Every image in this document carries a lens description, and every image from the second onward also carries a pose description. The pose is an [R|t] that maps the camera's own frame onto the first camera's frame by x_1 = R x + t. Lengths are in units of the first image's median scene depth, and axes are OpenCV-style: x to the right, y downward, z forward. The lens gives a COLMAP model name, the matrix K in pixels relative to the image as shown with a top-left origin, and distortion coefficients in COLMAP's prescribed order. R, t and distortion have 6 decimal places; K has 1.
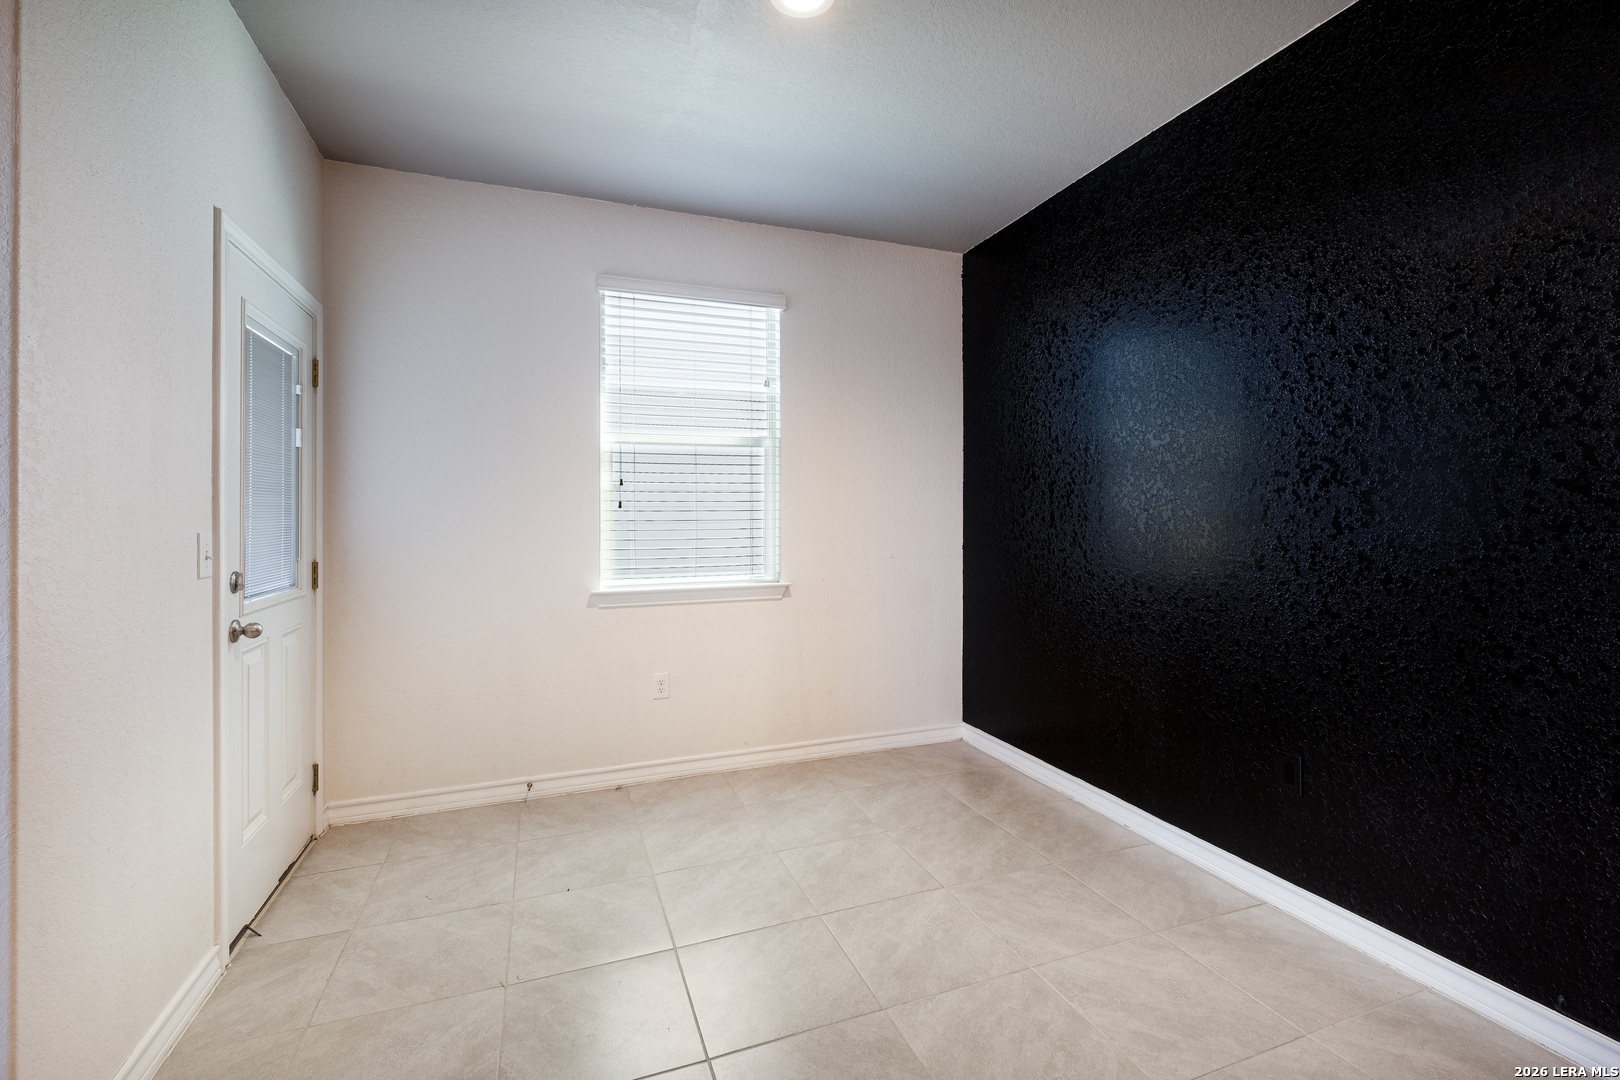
lens RADIAL K [[706.9, 0, 810.1], [0, 706.9, 514.5], [0, 0, 1]] dist [-0.000239, -0.000211]
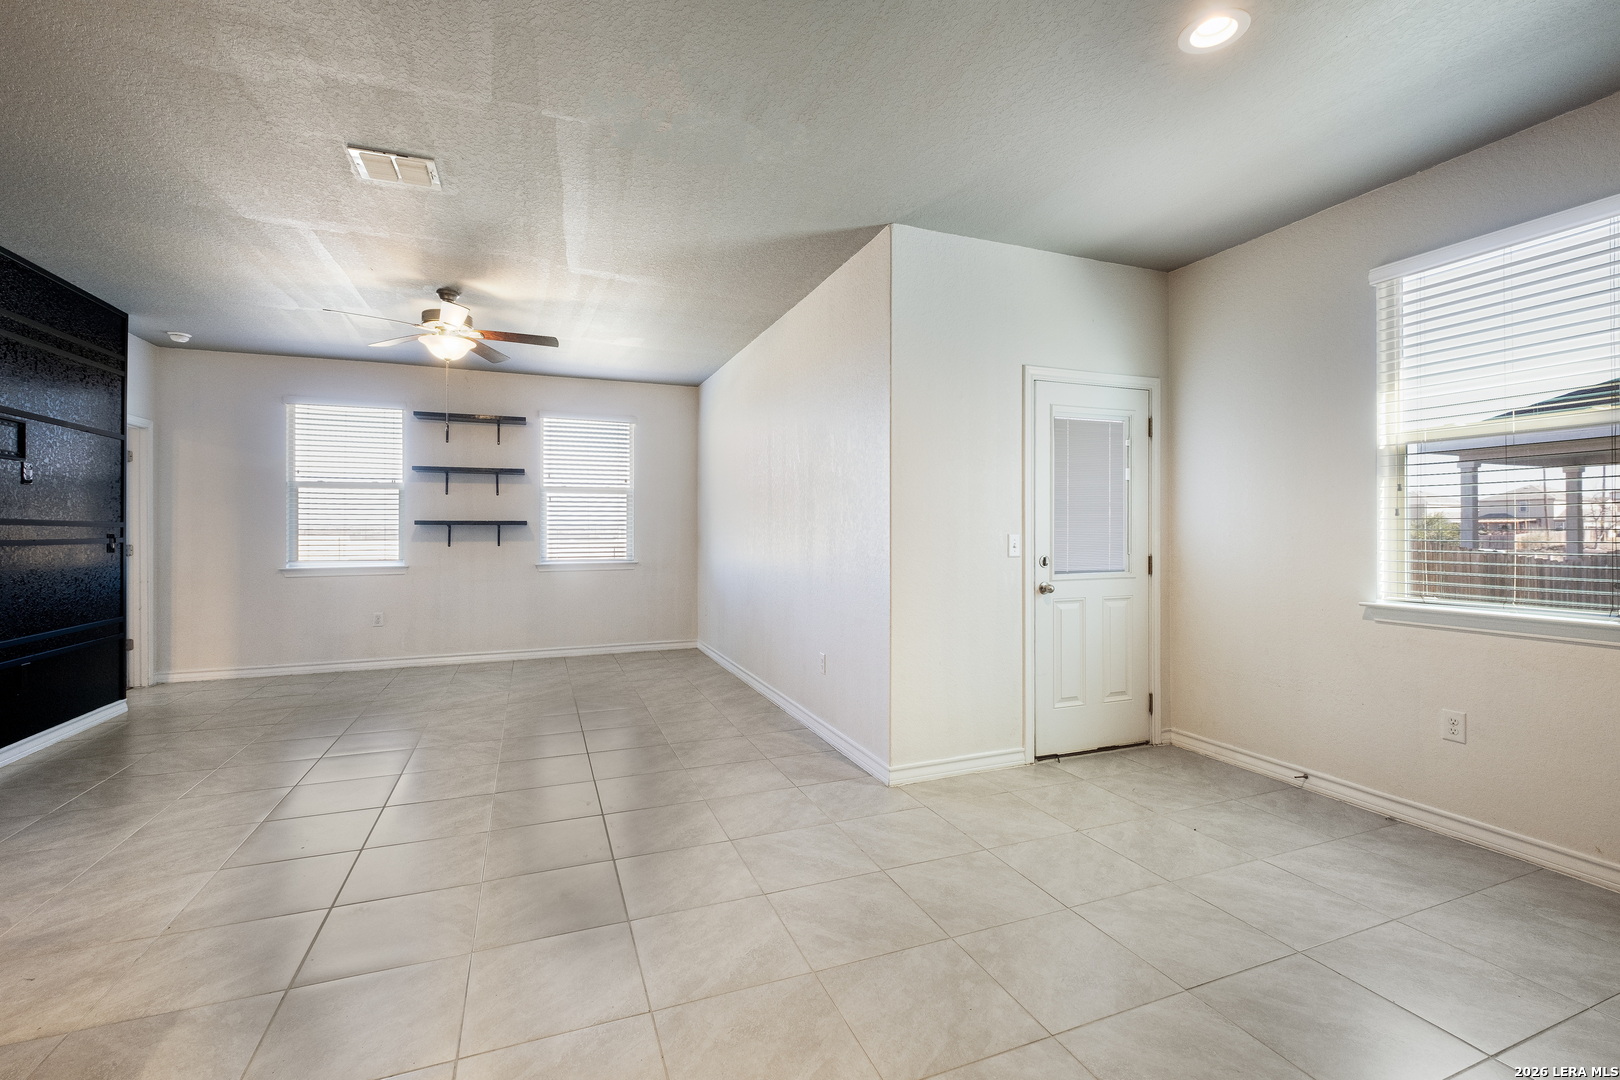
lens RADIAL K [[701.4, 0, 815.1], [0, 701.4, 520.0], [0, 0, 1]] dist [-0.000577, -0.000505]
pose [[0.021919, -0.005941, -0.999742, 0.685177], [0.007084, 0.999958, -0.005787, -0.003699], [0.999735, -0.006955, 0.021960, 0.251234]]
